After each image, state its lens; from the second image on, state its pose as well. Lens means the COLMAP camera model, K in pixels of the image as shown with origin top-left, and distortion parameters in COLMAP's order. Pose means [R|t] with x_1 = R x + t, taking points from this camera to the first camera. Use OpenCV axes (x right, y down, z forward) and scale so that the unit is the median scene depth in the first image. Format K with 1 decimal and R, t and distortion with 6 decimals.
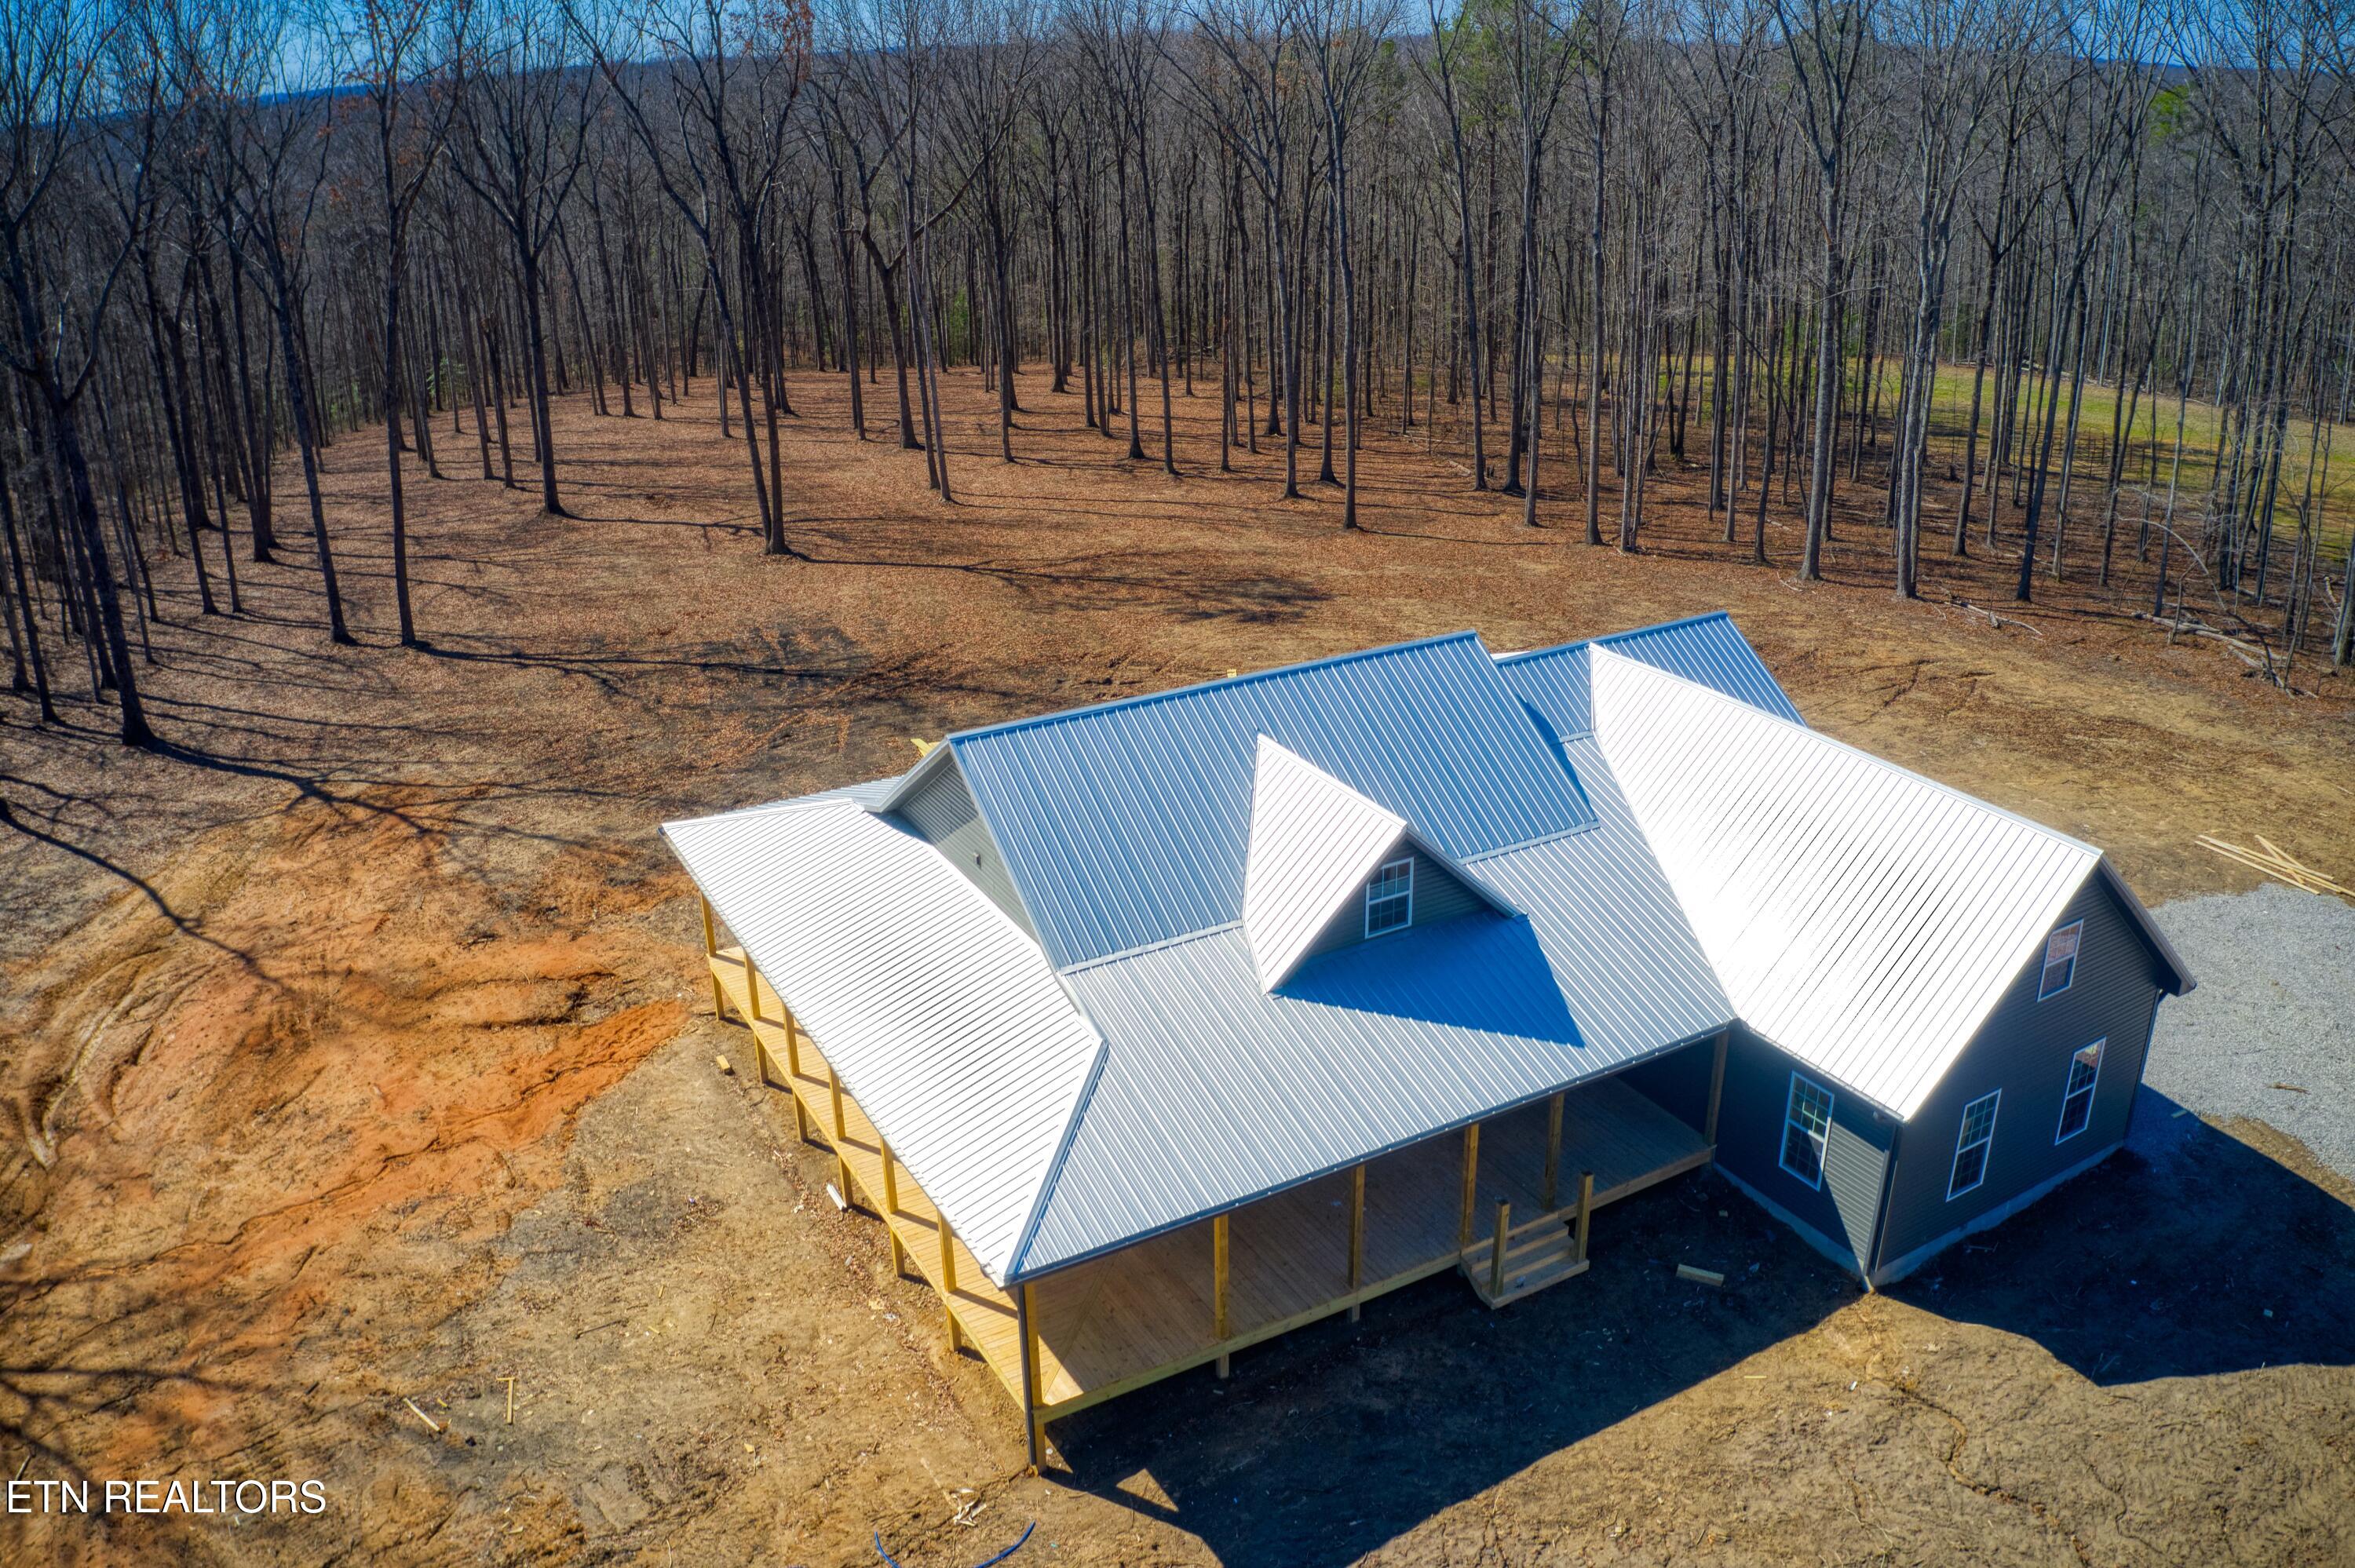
lens RADIAL K [[1860.1, 0, 1176.9], [0, 1860.1, 773.8], [0, 0, 1]] dist [-0.193253, 0.016455]
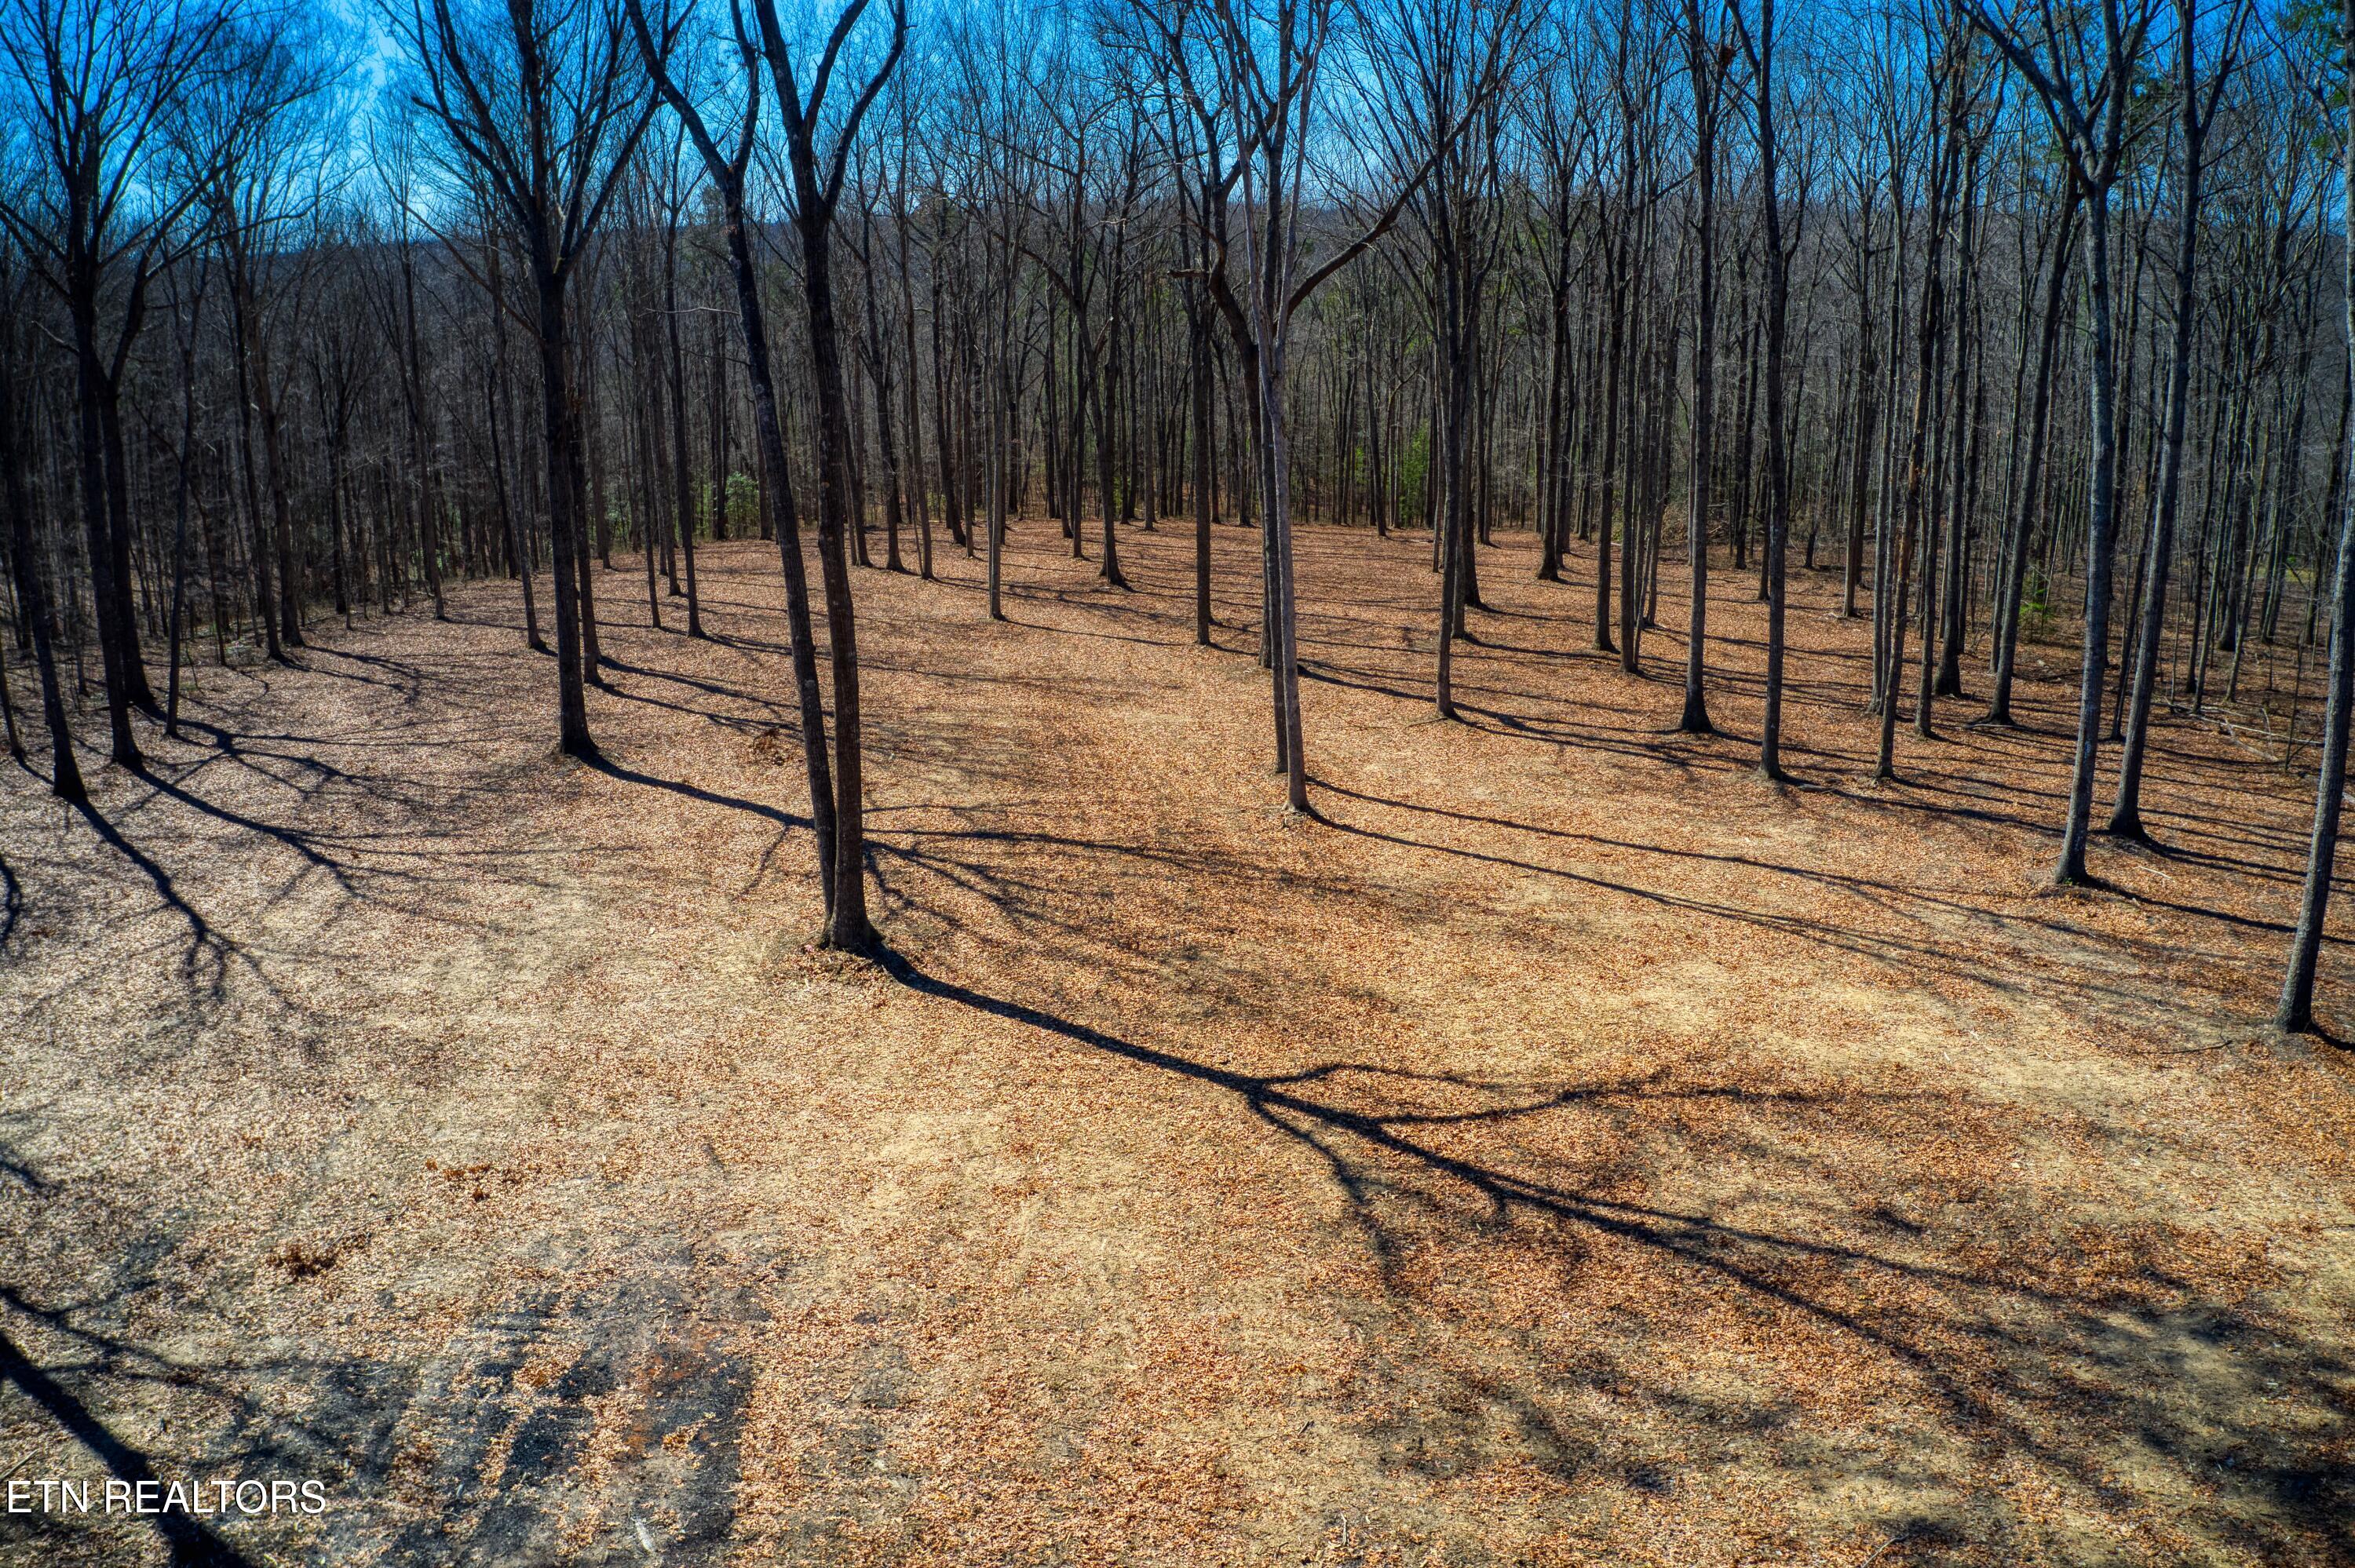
lens RADIAL K [[1860.1, 0, 1176.9], [0, 1860.1, 773.8], [0, 0, 1]] dist [-0.193253, 0.016455]
pose [[0.966024, 0.080908, -0.245462, -0.064277], [-0.101619, 0.992149, -0.072898, -0.198450], [0.237637, 0.095365, 0.966661, 0.887195]]
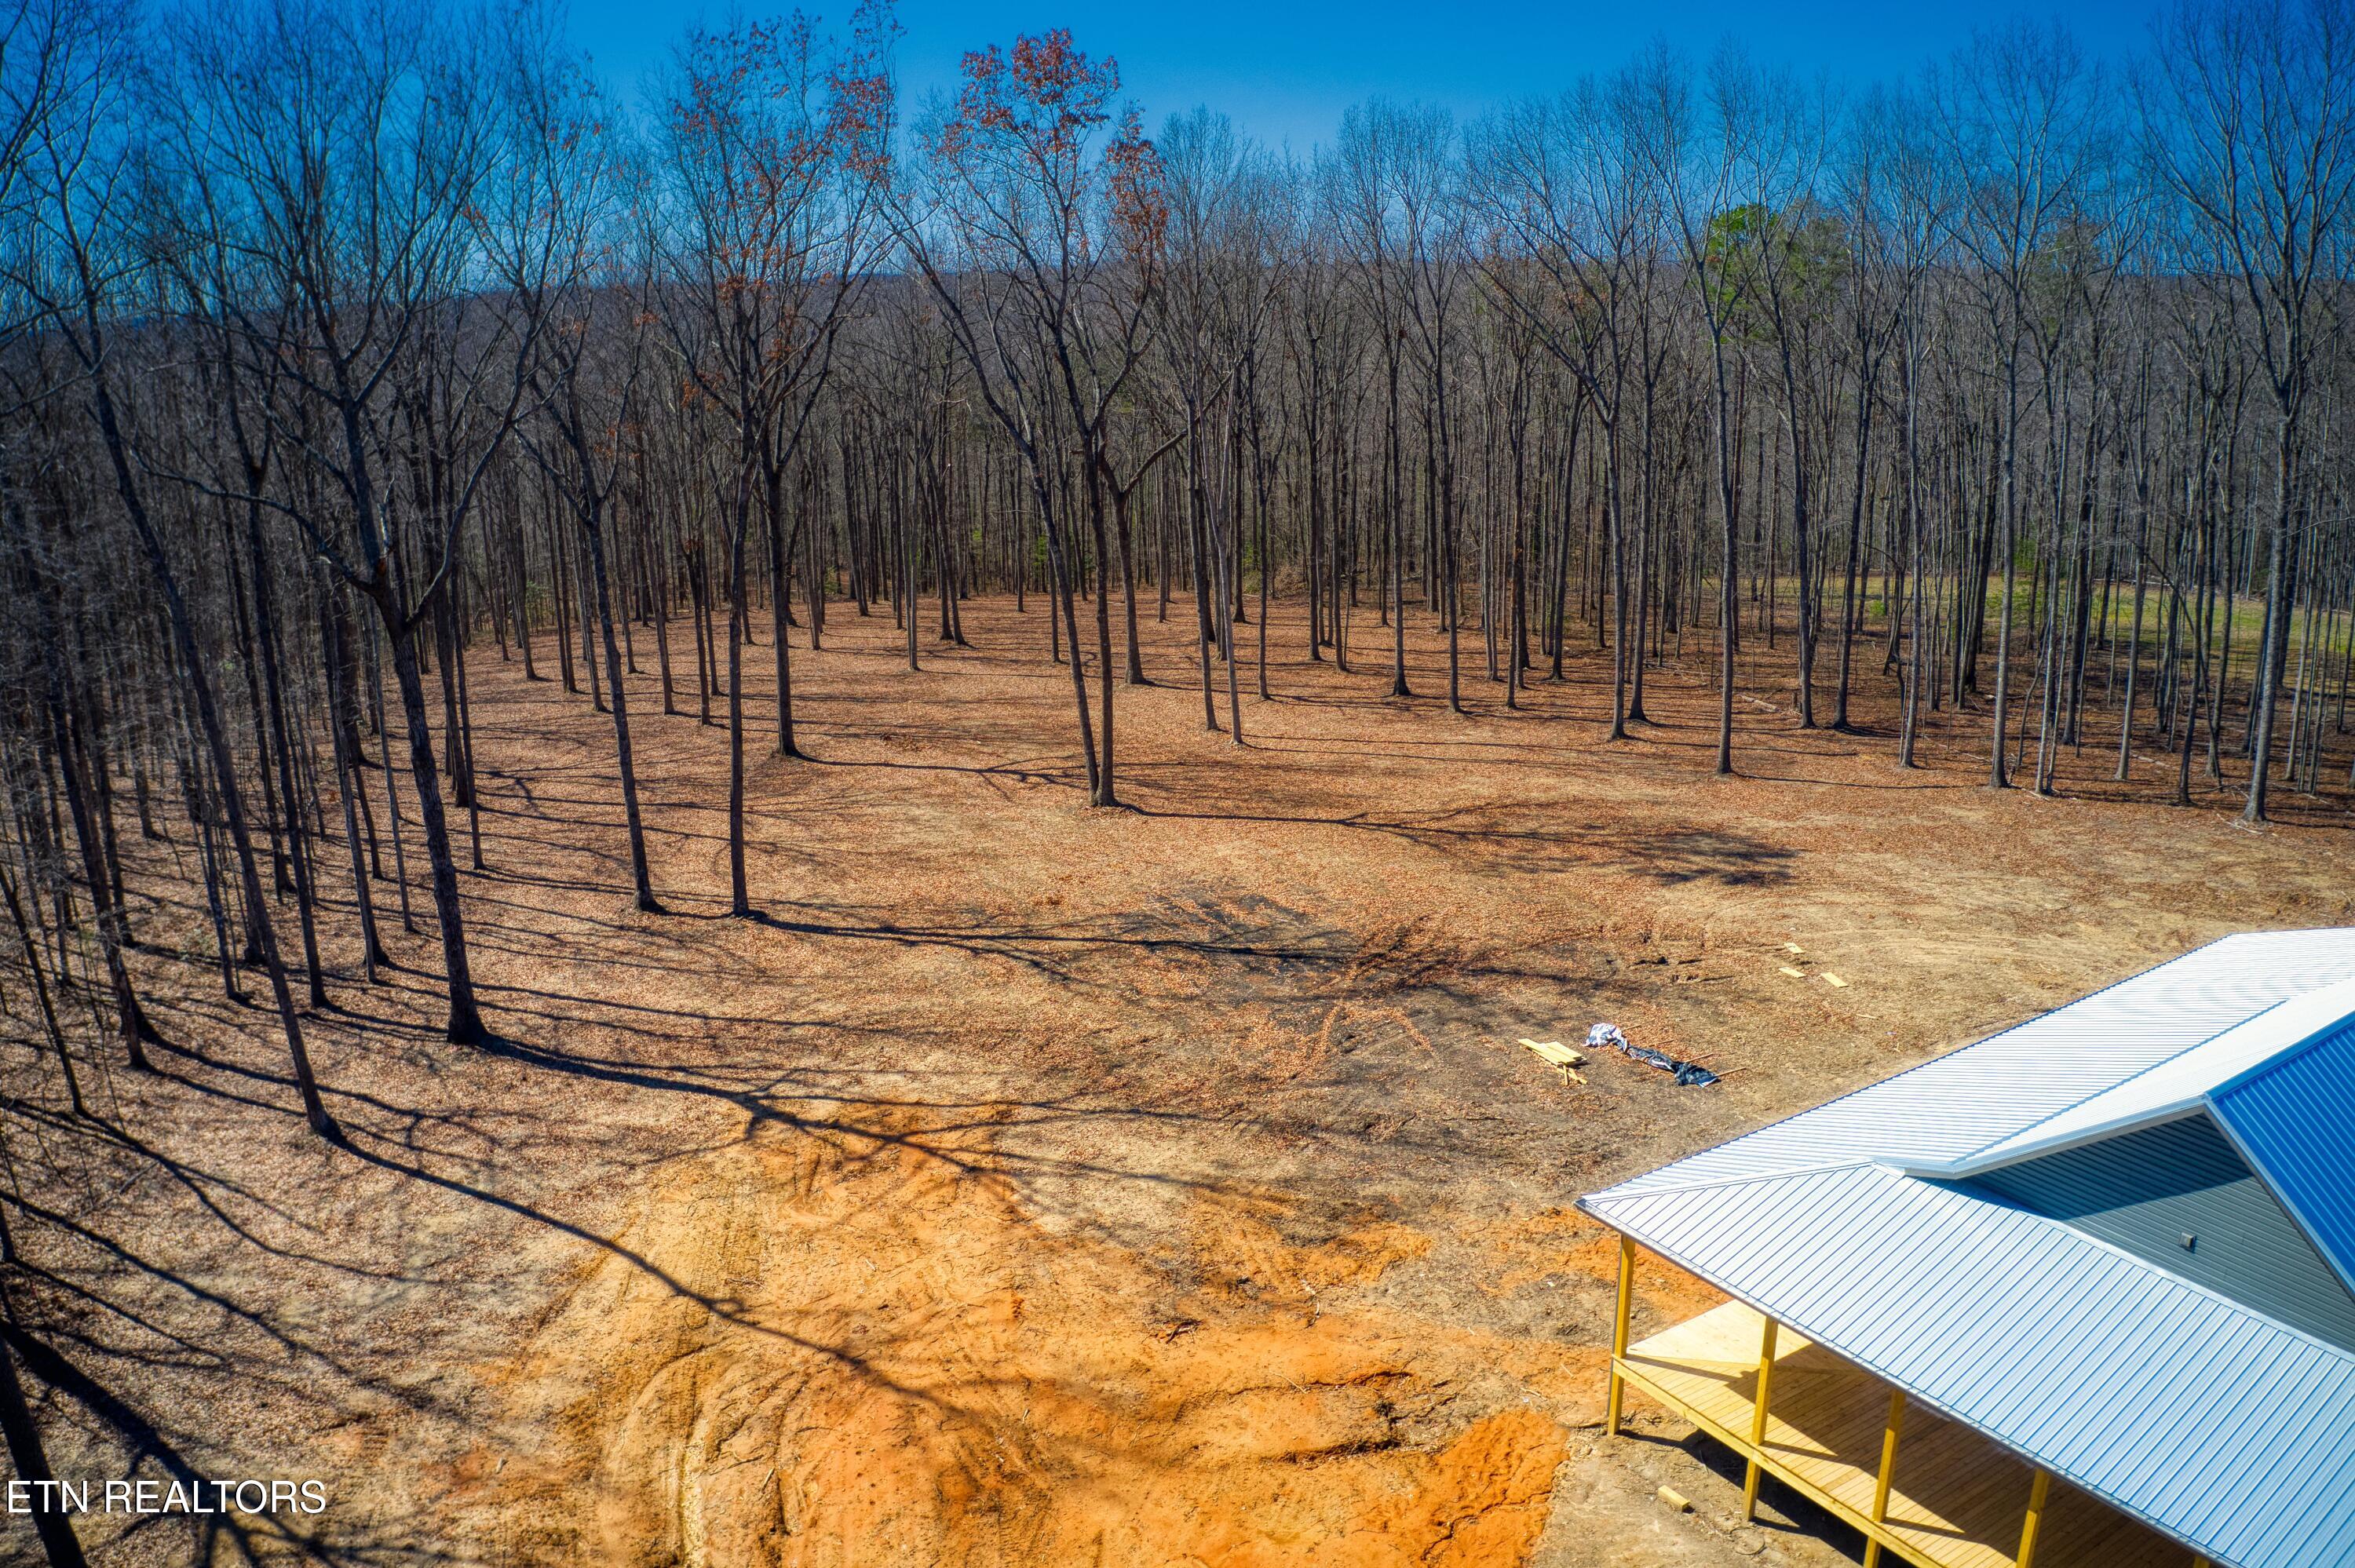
lens RADIAL K [[1860.1, 0, 1176.9], [0, 1860.1, 773.8], [0, 0, 1]] dist [-0.193253, 0.016455]
pose [[0.999257, -0.010098, 0.037188, -0.315139], [0.014412, 0.992955, -0.117609, -0.040689], [-0.035739, 0.118058, 0.992363, 0.140815]]
